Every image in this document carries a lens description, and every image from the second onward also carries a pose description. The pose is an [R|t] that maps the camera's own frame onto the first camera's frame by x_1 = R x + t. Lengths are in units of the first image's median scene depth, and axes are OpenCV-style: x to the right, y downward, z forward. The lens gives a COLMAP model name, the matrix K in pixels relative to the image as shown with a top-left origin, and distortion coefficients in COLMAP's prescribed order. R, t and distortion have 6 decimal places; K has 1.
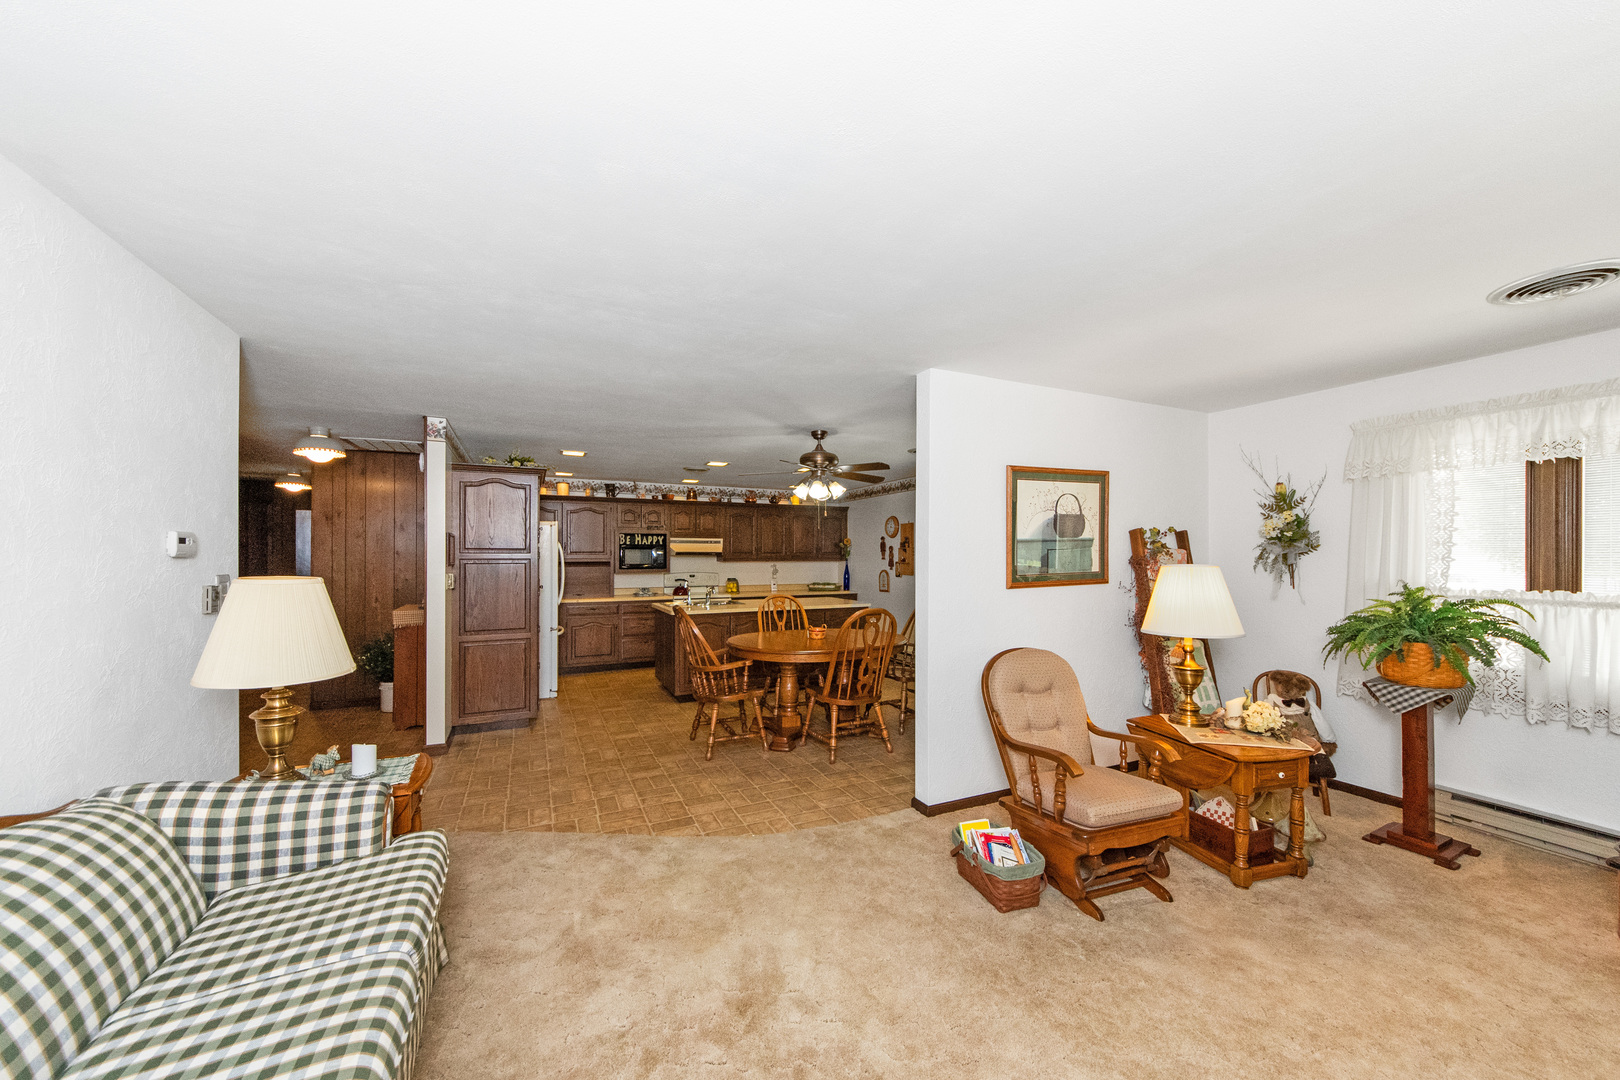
lens RADIAL K [[592.5, 0, 823.8], [0, 592.5, 554.1], [0, 0, 1]] dist [0.001891, -0.000569]
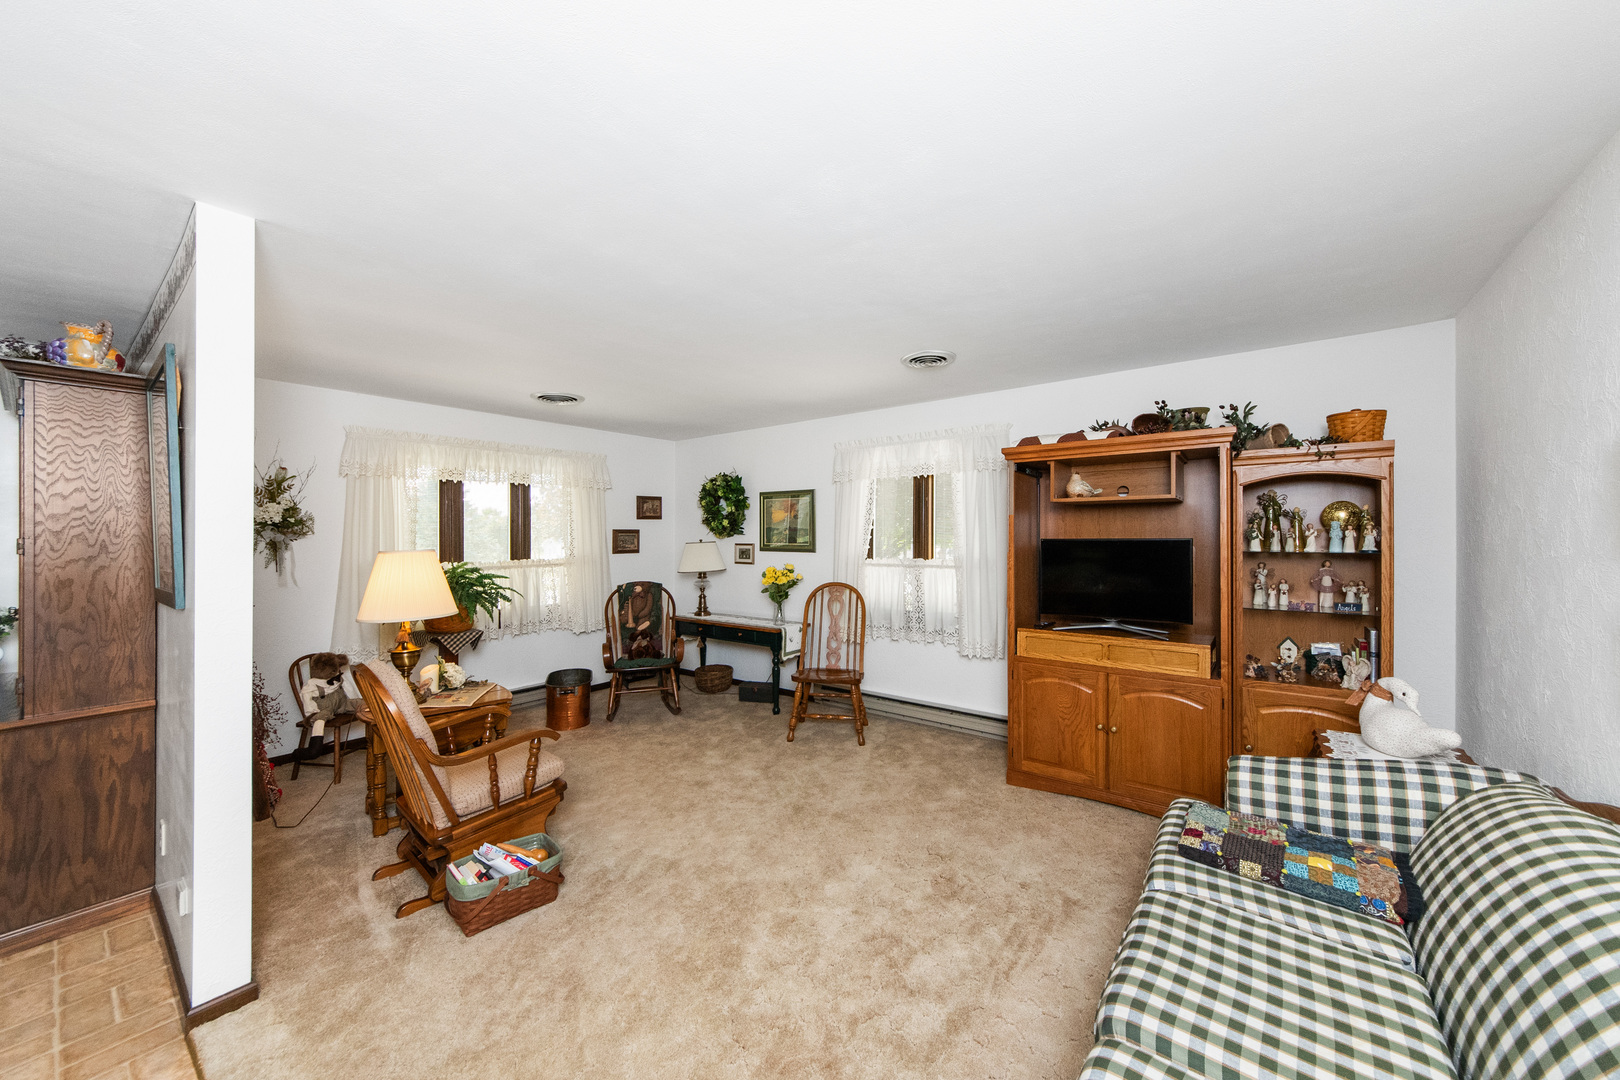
lens RADIAL K [[592.5, 0, 808.8], [0, 592.5, 533.1], [0, 0, 1]] dist [0.001891, -0.000569]
pose [[-0.433268, 0.004569, 0.901253, -0.531145], [0.003023, 0.999989, -0.003616, -0.006989], [-0.901260, 0.001158, -0.433277, 0.691364]]
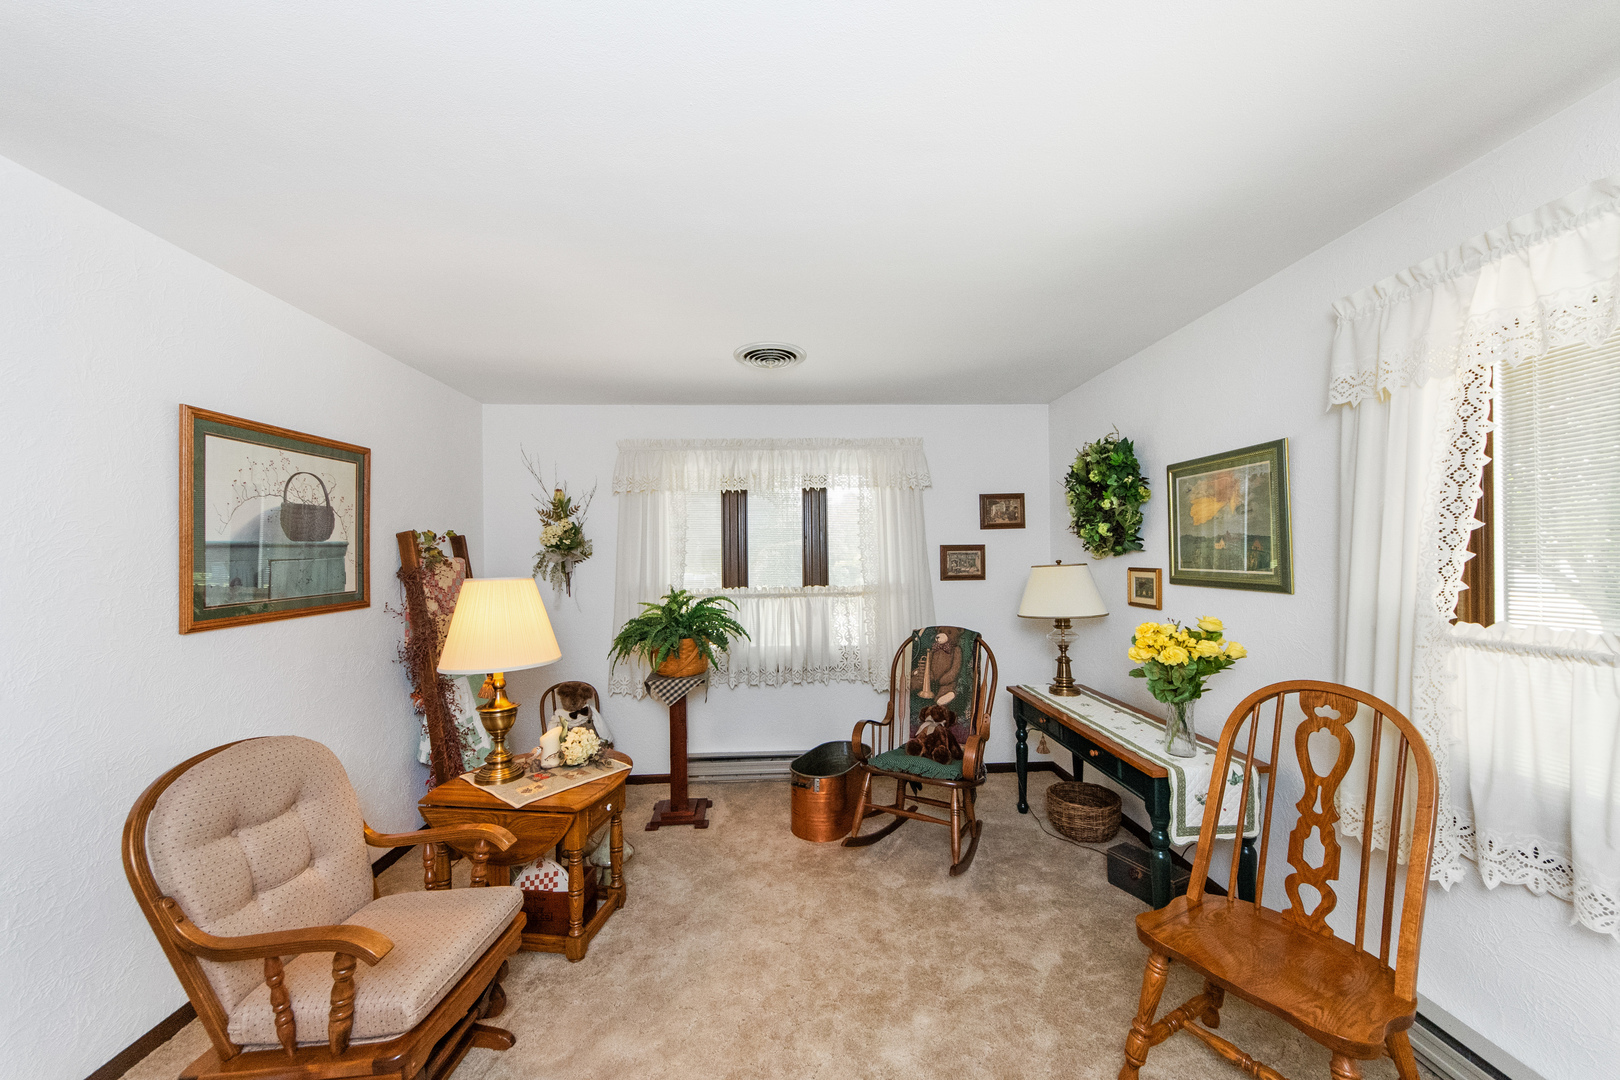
lens RADIAL K [[592.5, 0, 813.2], [0, 592.5, 549.8], [0, 0, 1]] dist [0.001891, -0.000569]
pose [[0.394723, 0.006527, 0.918777, 0.040125], [0.009800, 0.999888, -0.011313, -0.005902], [-0.918748, 0.013469, 0.394615, 0.249558]]
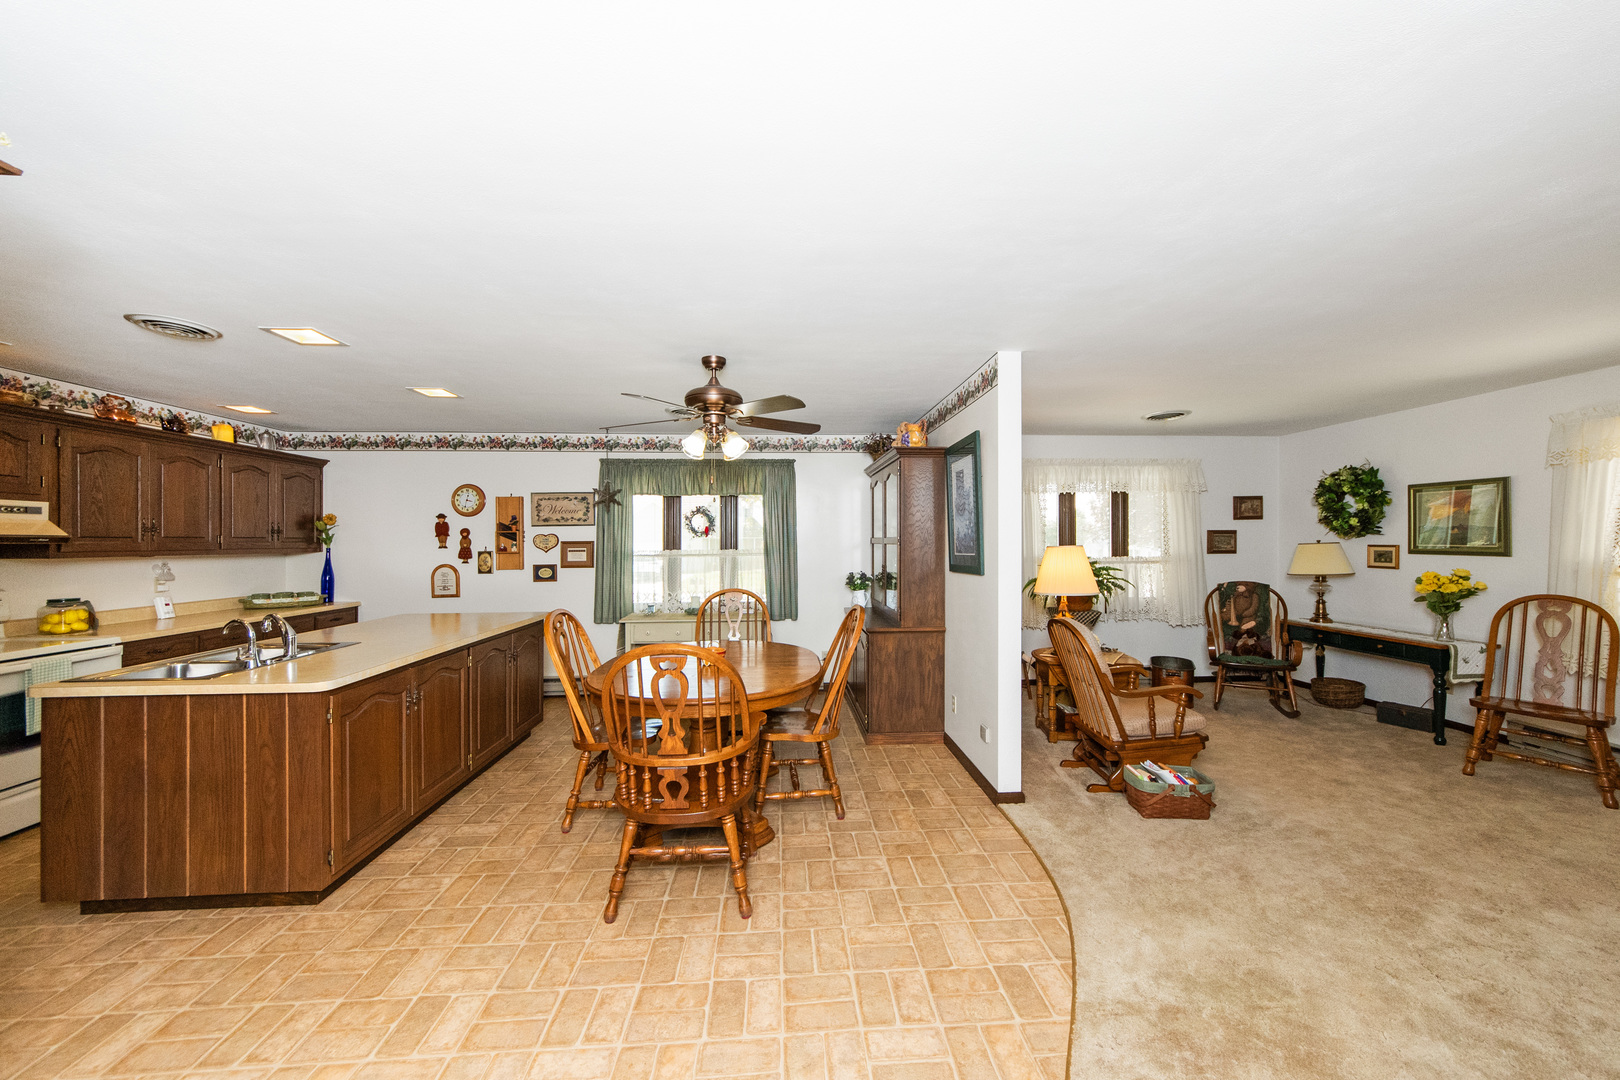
lens RADIAL K [[592.5, 0, 820.6], [0, 592.5, 537.0], [0, 0, 1]] dist [0.001891, -0.000569]
pose [[0.377229, 0.004389, 0.926110, -0.804846], [0.001969, 0.999983, -0.005542, 0.001600], [-0.926118, 0.003914, 0.377213, 0.853672]]
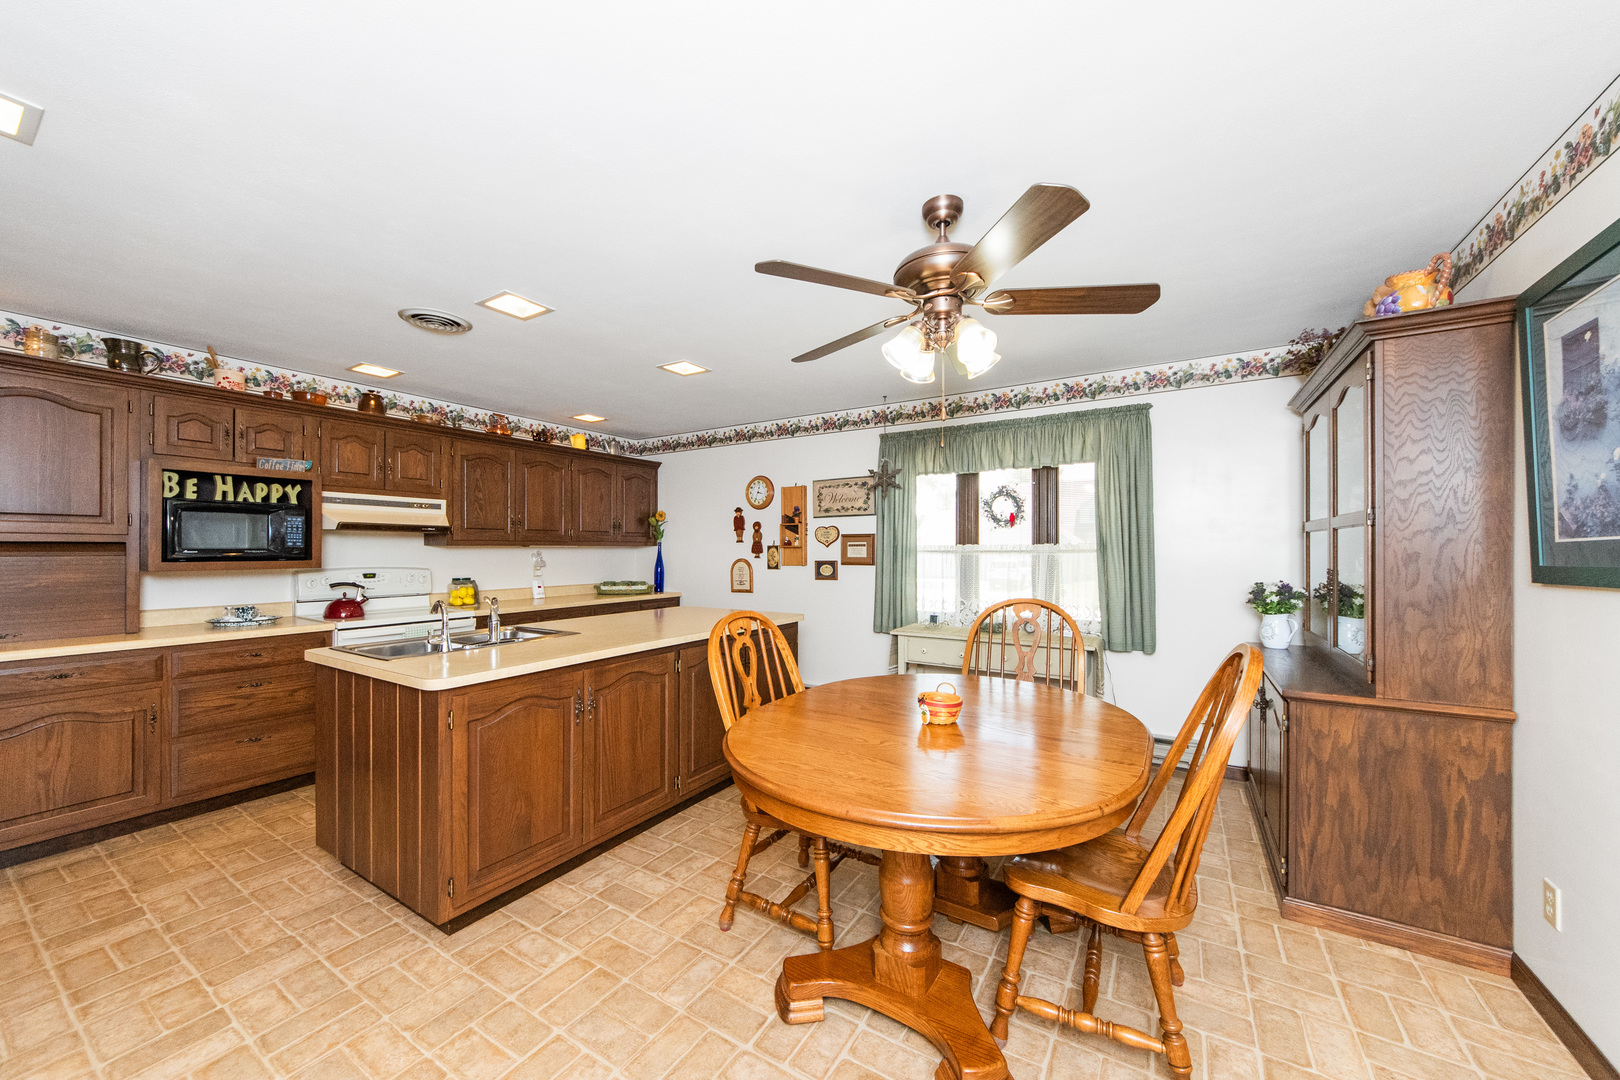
lens RADIAL K [[592.5, 0, 810.7], [0, 592.5, 544.3], [0, 0, 1]] dist [0.001891, -0.000569]
pose [[0.849061, 0.003468, 0.528284, -0.403305], [-0.000436, 0.999983, -0.005865, 0.033427], [-0.528295, 0.004750, 0.849047, 0.955499]]
